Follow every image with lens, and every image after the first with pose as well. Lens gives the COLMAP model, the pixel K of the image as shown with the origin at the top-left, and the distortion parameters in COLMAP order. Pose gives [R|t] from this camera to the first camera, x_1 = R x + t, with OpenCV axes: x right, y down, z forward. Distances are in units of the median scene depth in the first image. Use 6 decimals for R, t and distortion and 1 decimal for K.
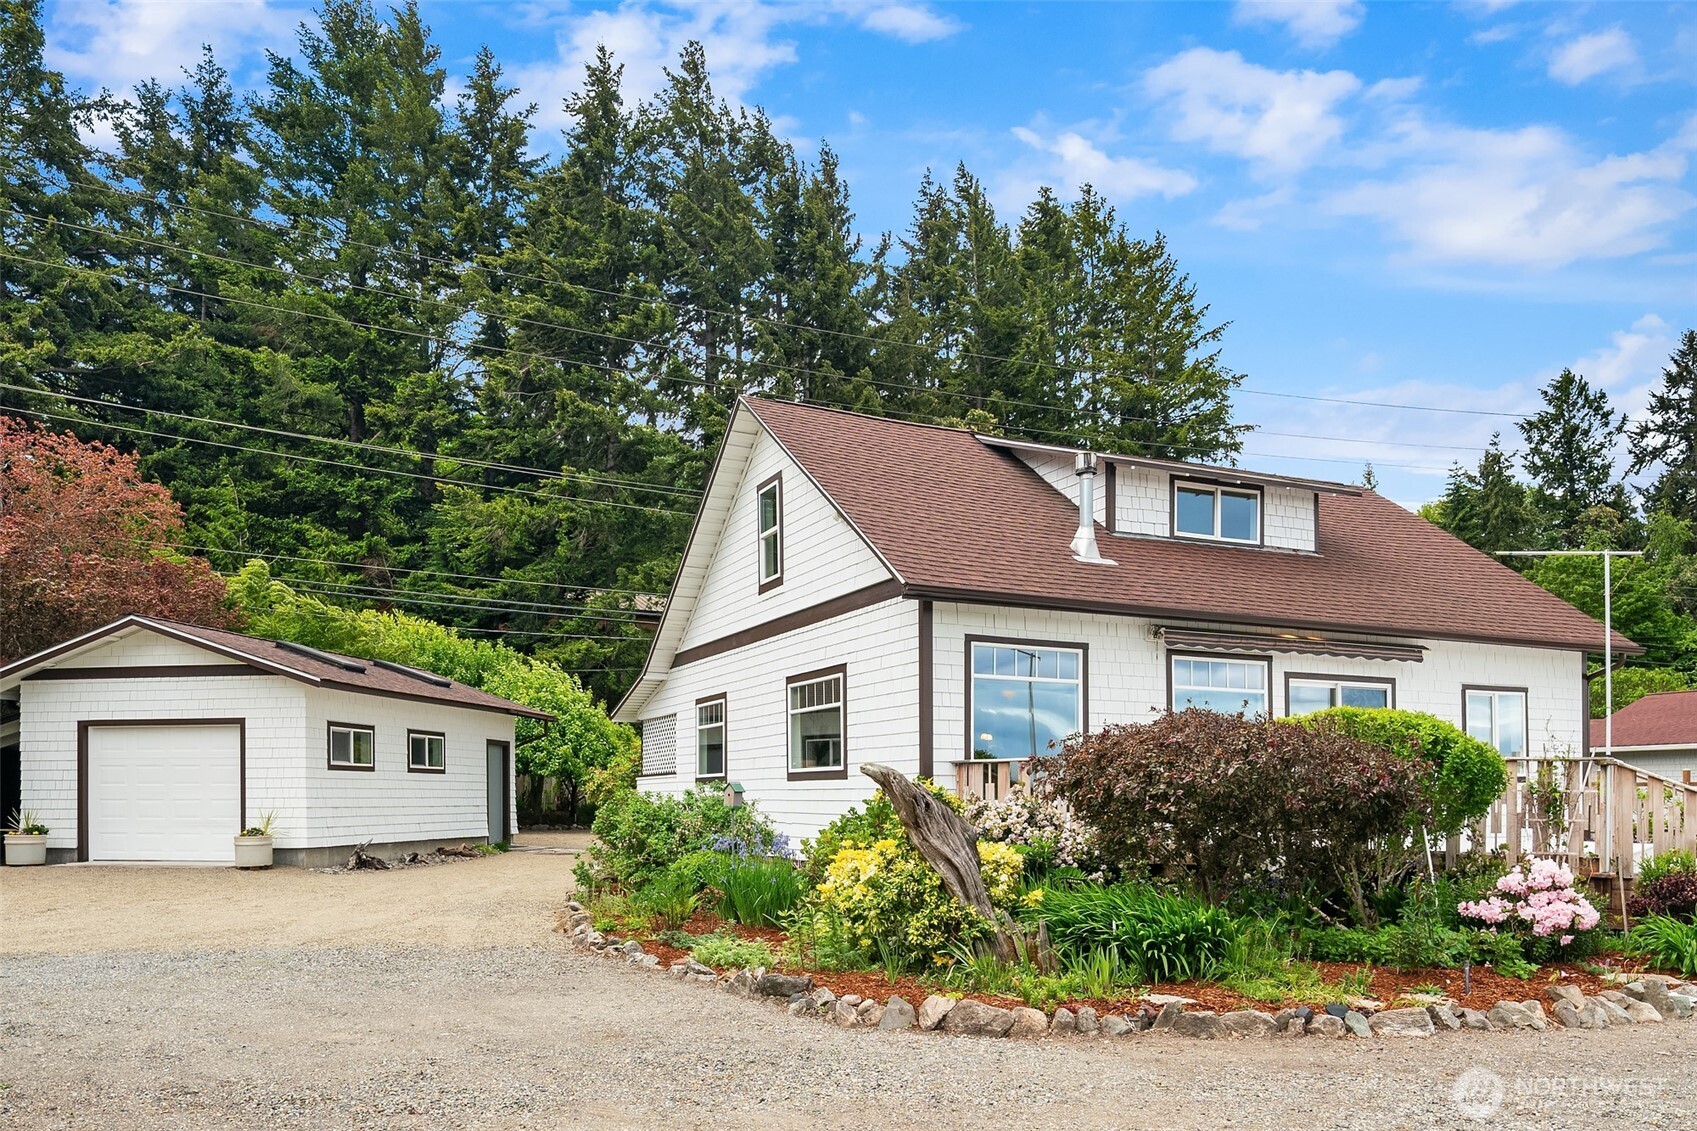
lens RADIAL K [[1288.3, 0, 847.1], [0, 1288.3, 805.6], [0, 0, 1]] dist [0.014497, 0.001848]
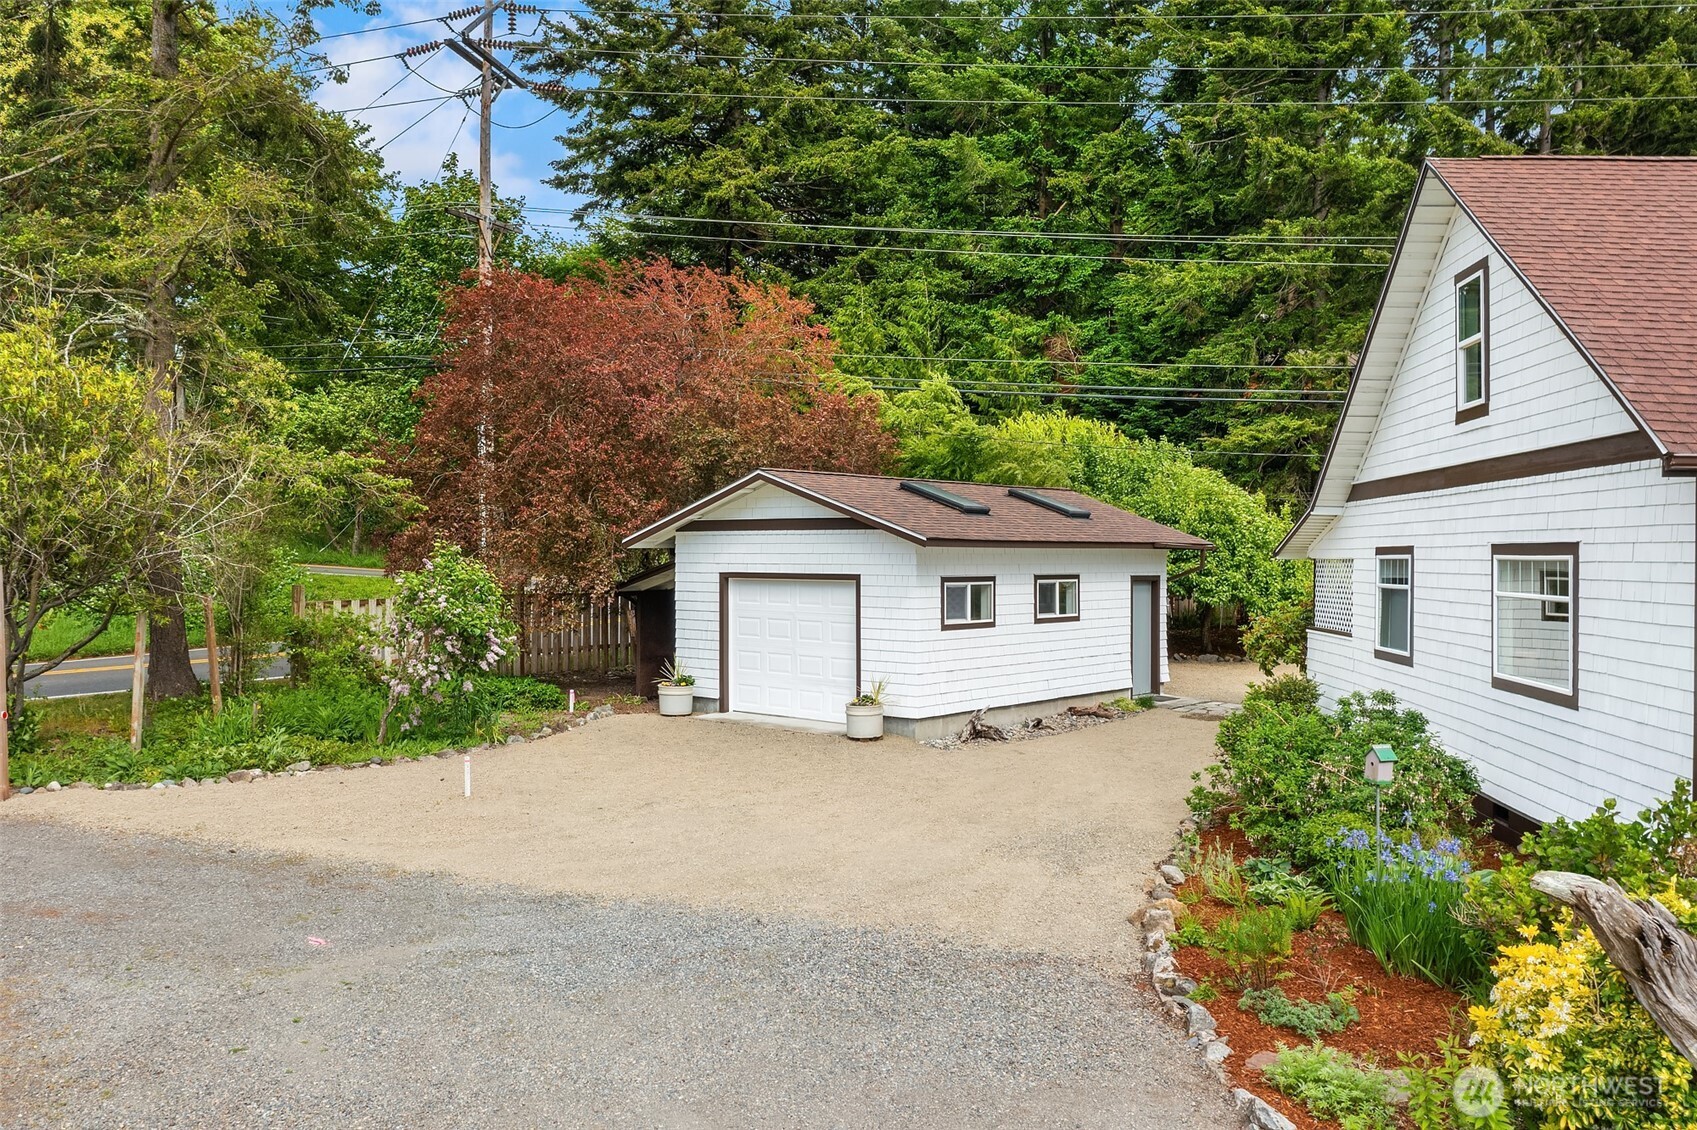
lens RADIAL K [[1378.2, 0, 848.5], [0, 1378.2, 565.0], [0, 0, 1]] dist [0.014721, -0.003196]
pose [[0.865099, 0.008020, -0.501537, 0.025324], [-0.006172, 0.999967, 0.005343, -0.077341], [0.501564, -0.001527, 0.865119, 0.130149]]
